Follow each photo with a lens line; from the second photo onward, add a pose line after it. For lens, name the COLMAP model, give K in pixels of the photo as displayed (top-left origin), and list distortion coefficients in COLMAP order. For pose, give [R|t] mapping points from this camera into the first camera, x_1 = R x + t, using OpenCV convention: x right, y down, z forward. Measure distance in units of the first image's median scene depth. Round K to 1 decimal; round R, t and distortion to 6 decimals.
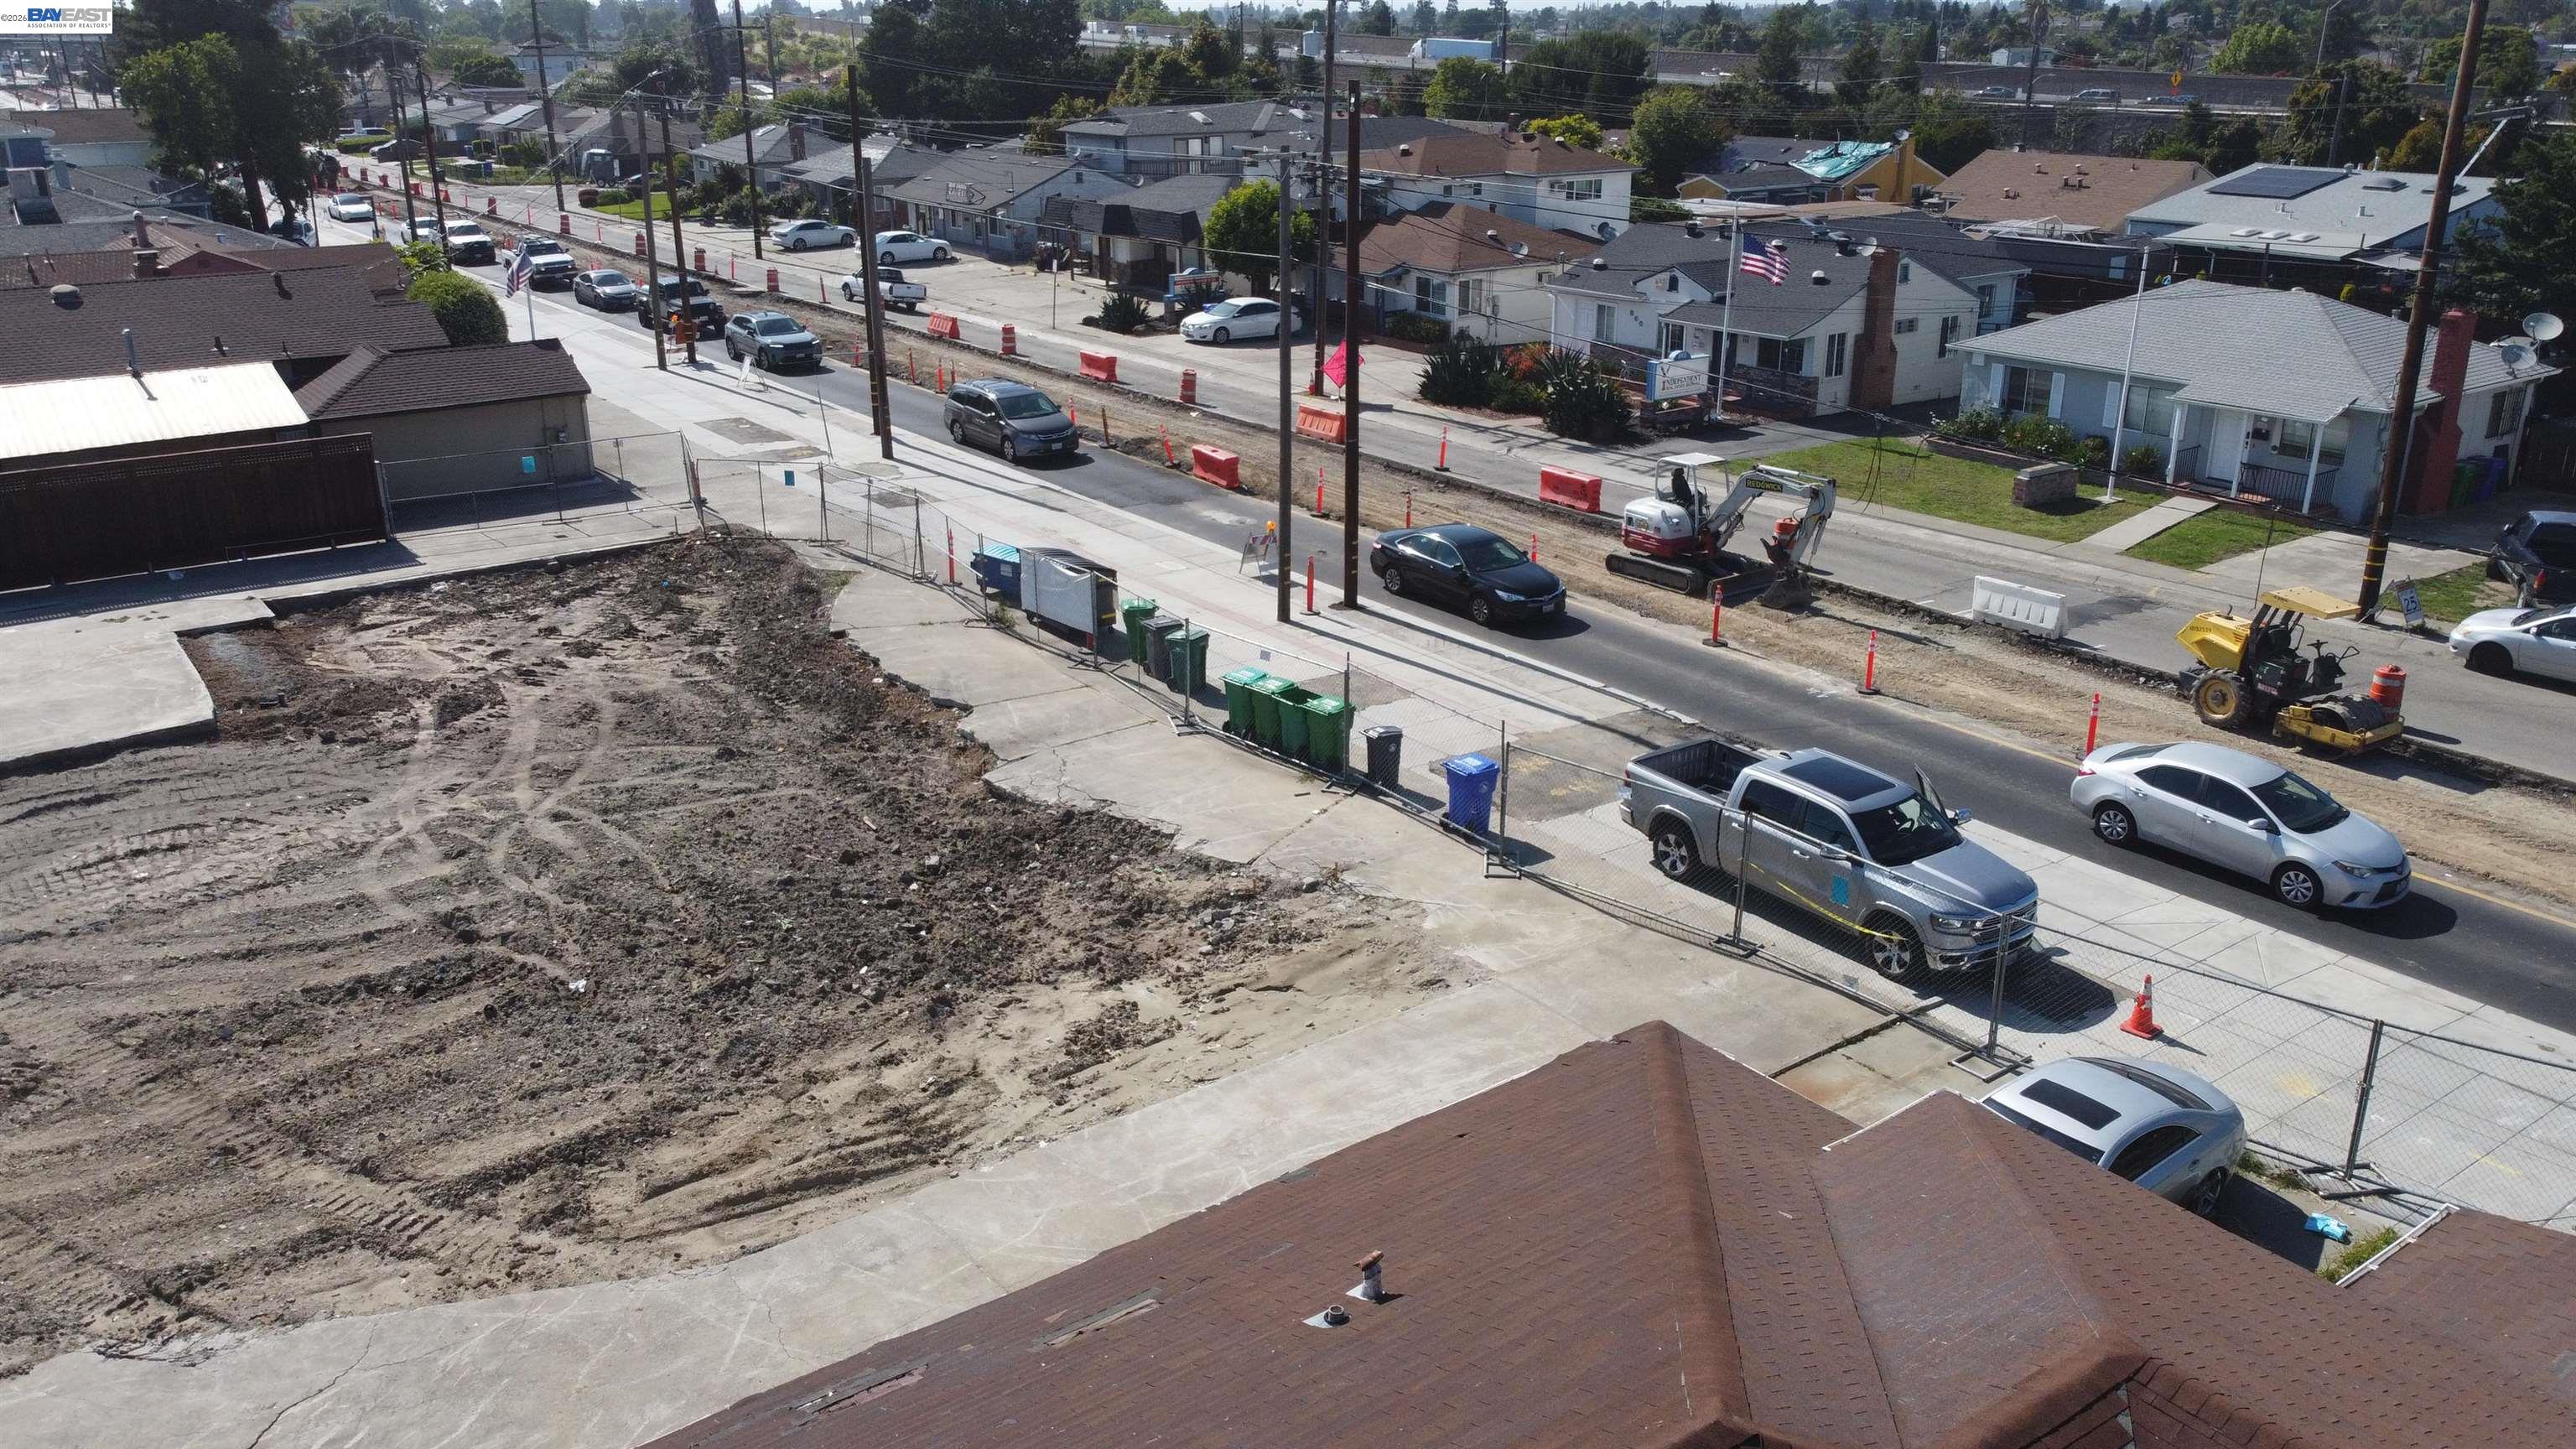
lens RADIAL K [[1946.0, 0, 1294.6], [0, 1946.0, 717.3], [0, 0, 1]] dist [0.009019, -0.013591]
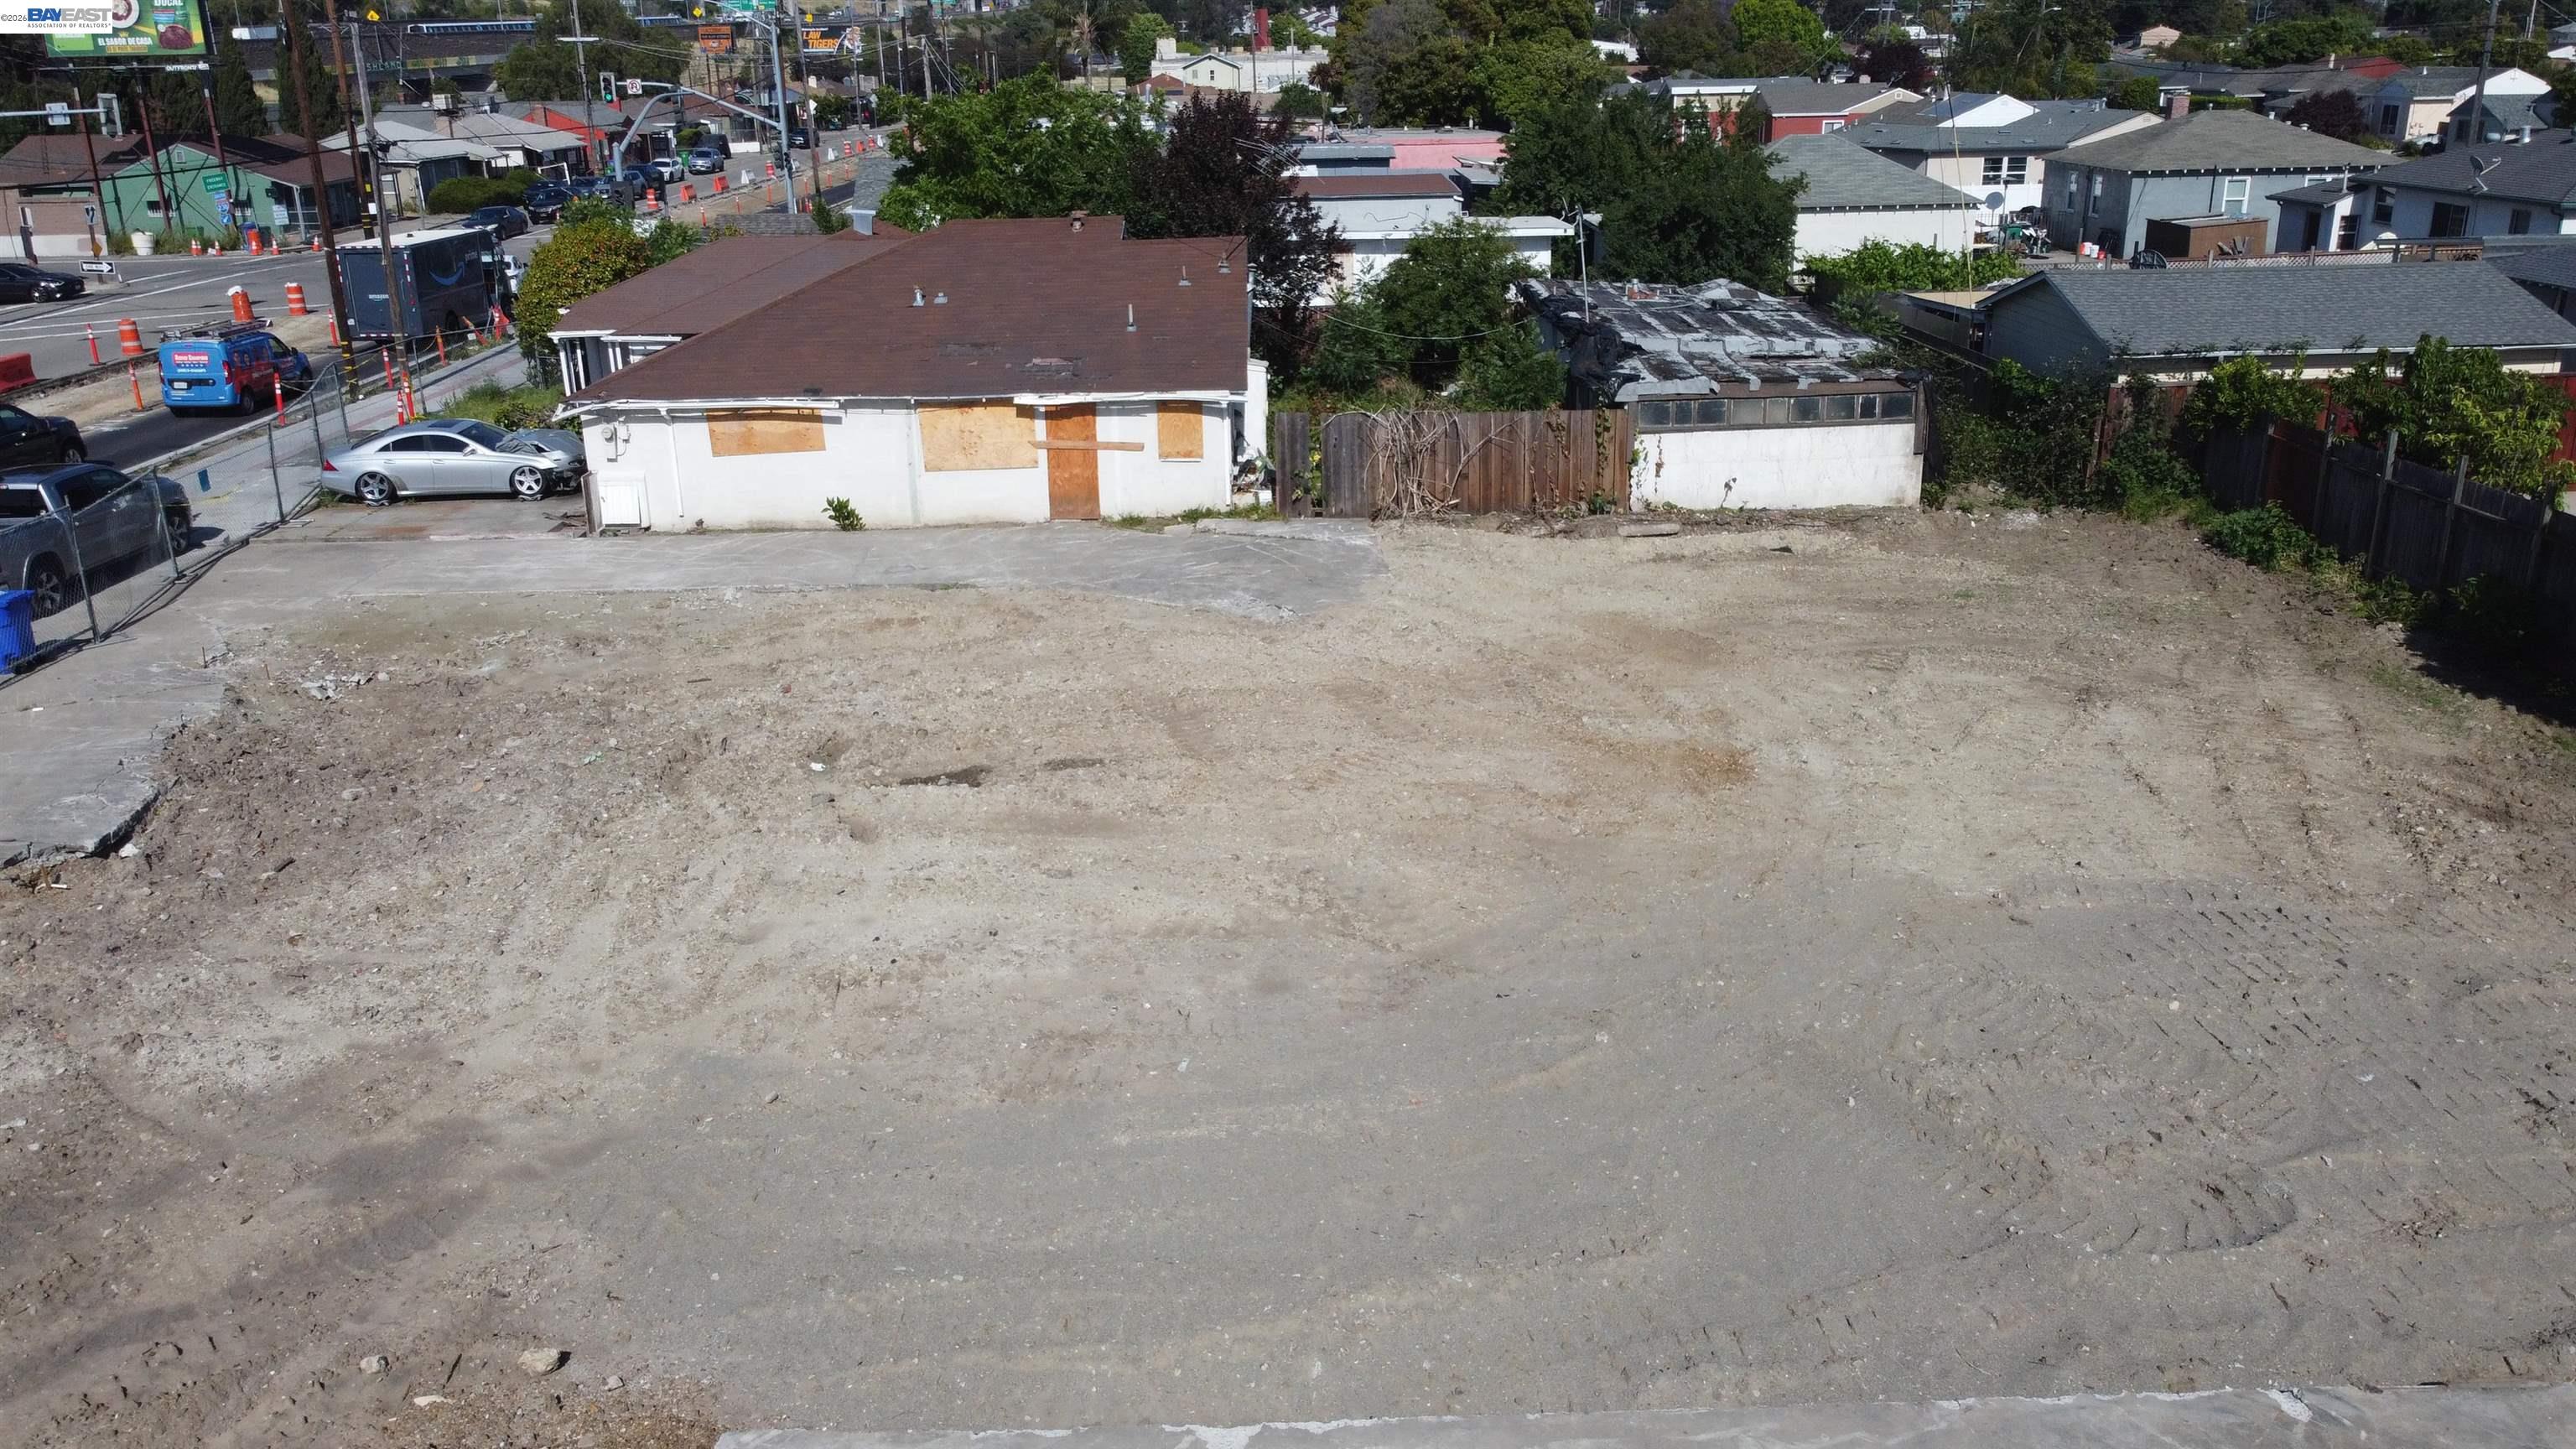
lens RADIAL K [[1951.5, 0, 1292.5], [0, 1951.5, 705.7], [0, 0, 1]] dist [0.003813, -0.001470]
pose [[-0.815140, -0.168234, 0.554296, -0.889448], [0.216082, 0.799518, 0.560428, -0.306299], [-0.537453, 0.576601, -0.615367, 1.189222]]
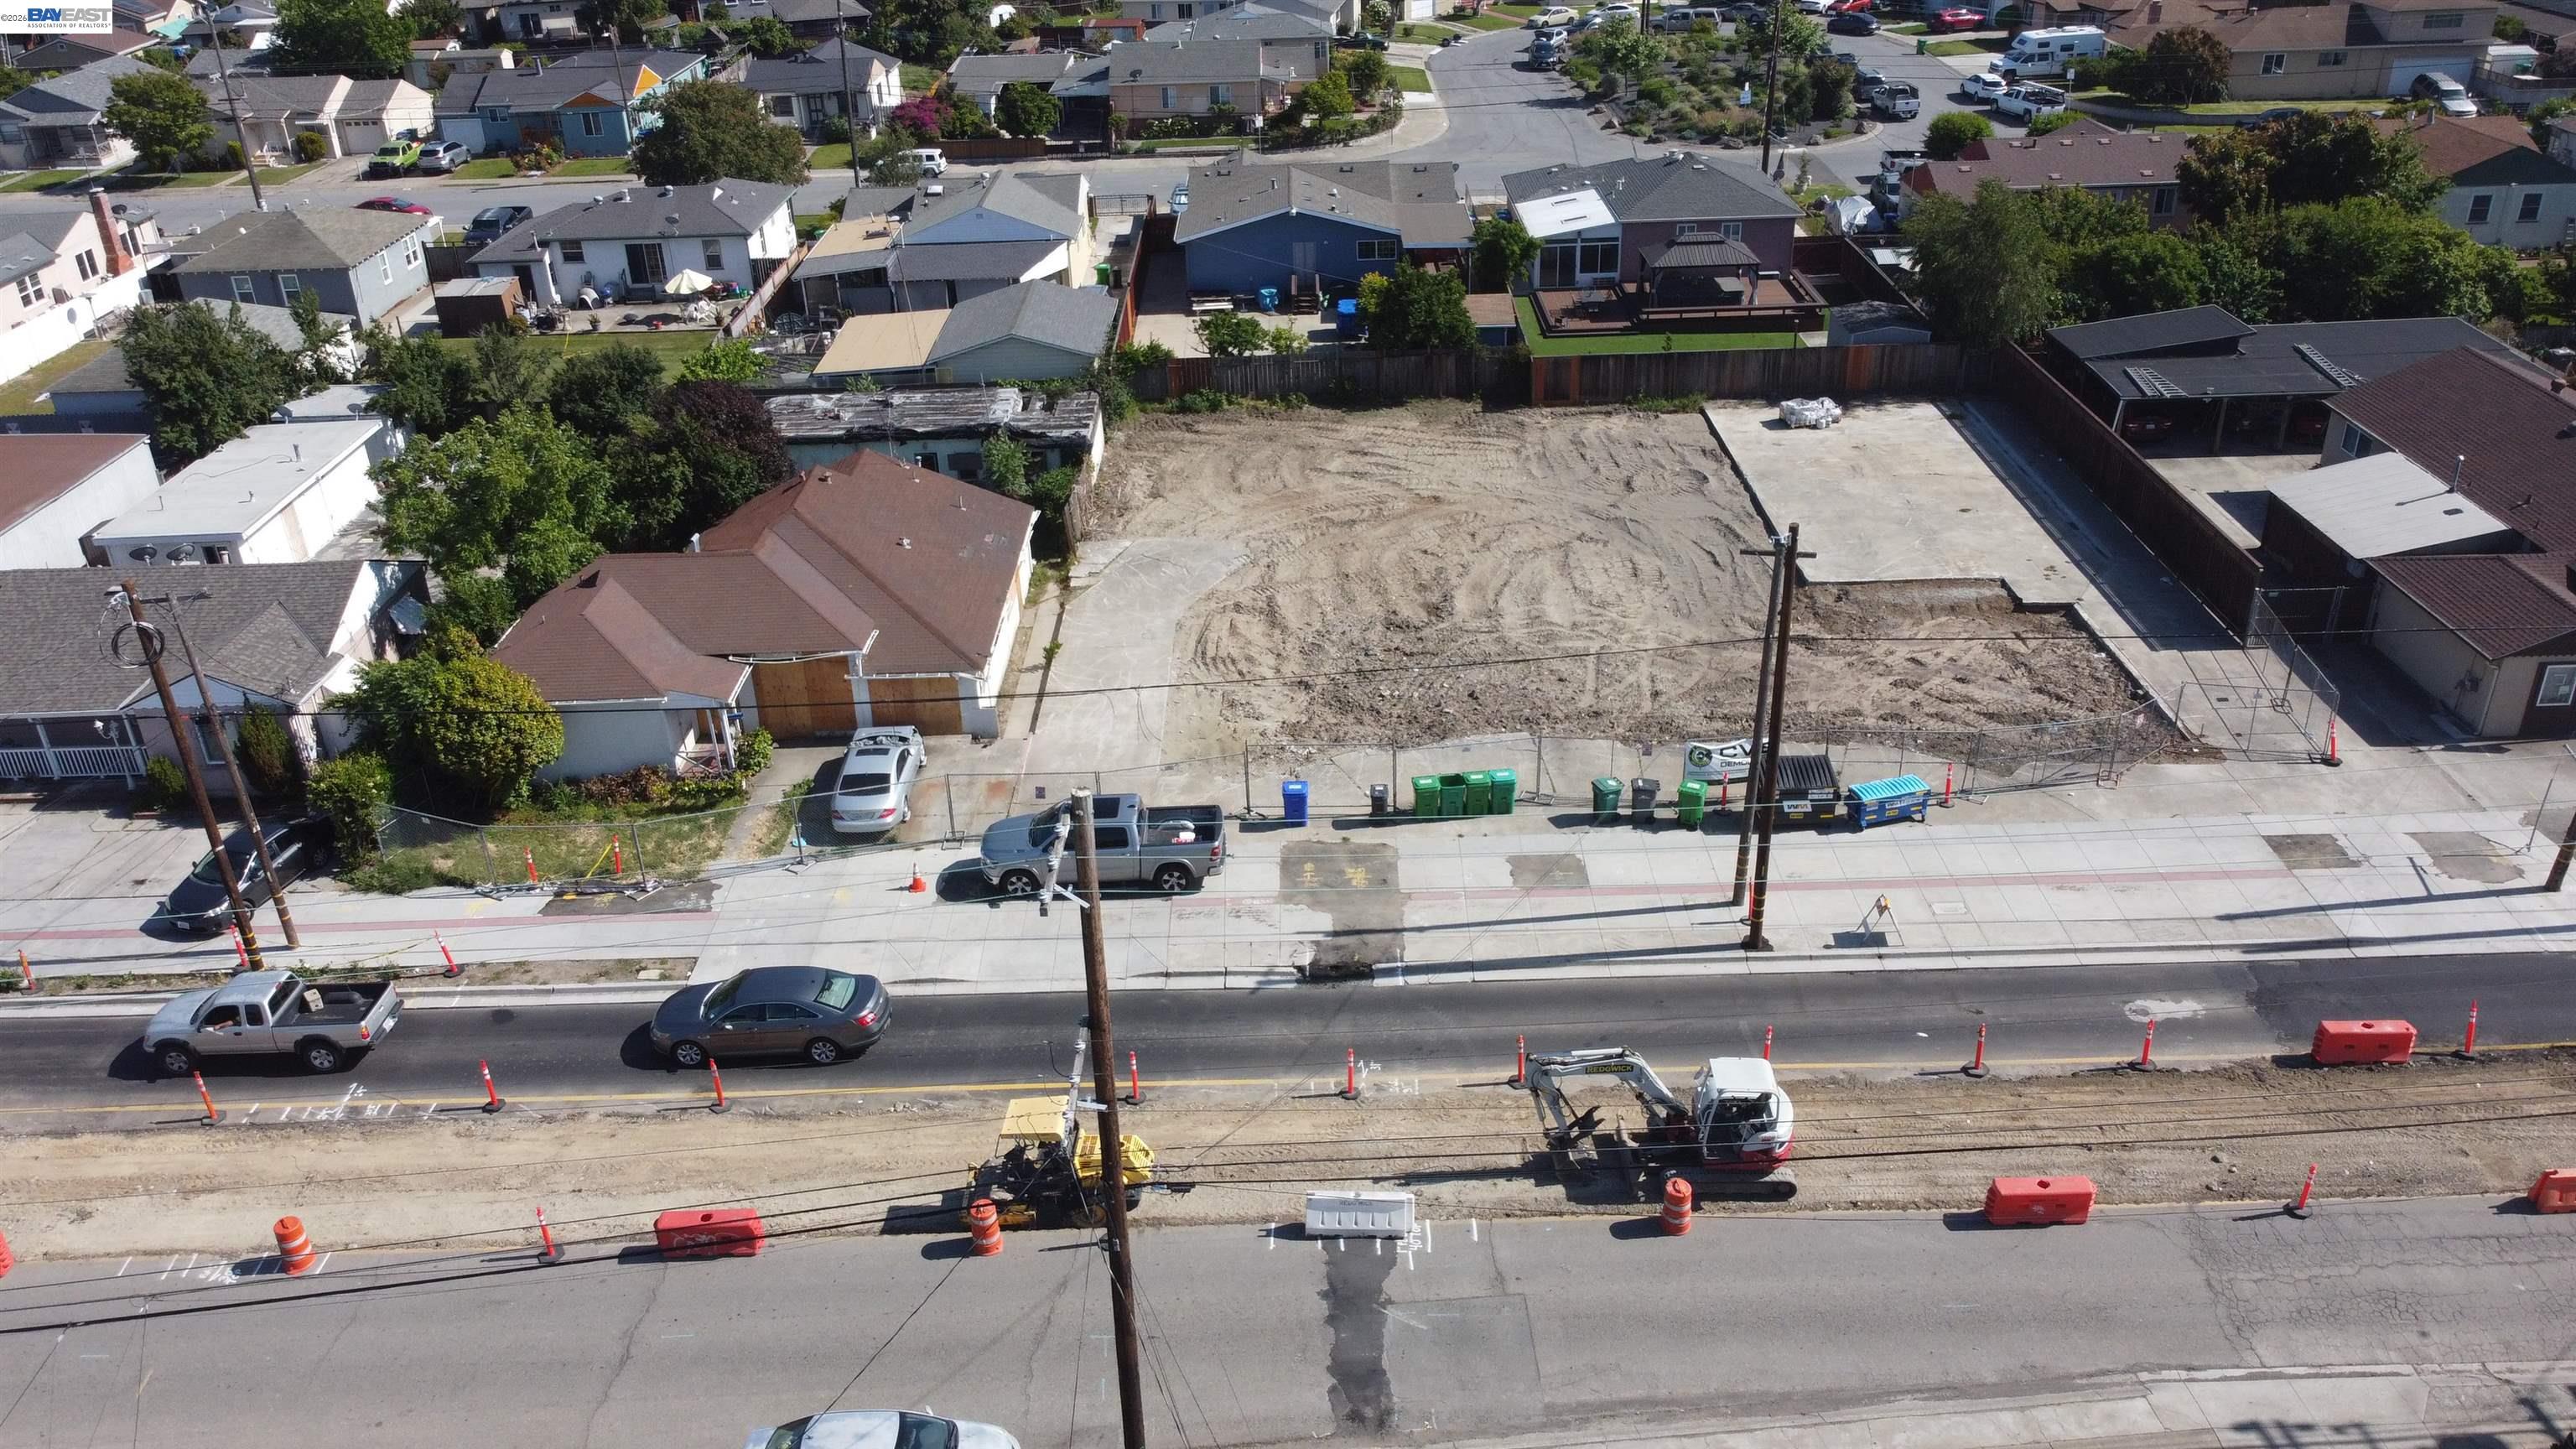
lens RADIAL K [[1951.5, 0, 1292.5], [0, 1951.5, 705.7], [0, 0, 1]] dist [0.003813, -0.001470]
pose [[-0.587495, 0.387673, -0.710323, 1.208925], [-0.245689, 0.750895, 0.613020, -1.019826], [0.771029, 0.534665, -0.345901, 1.454546]]
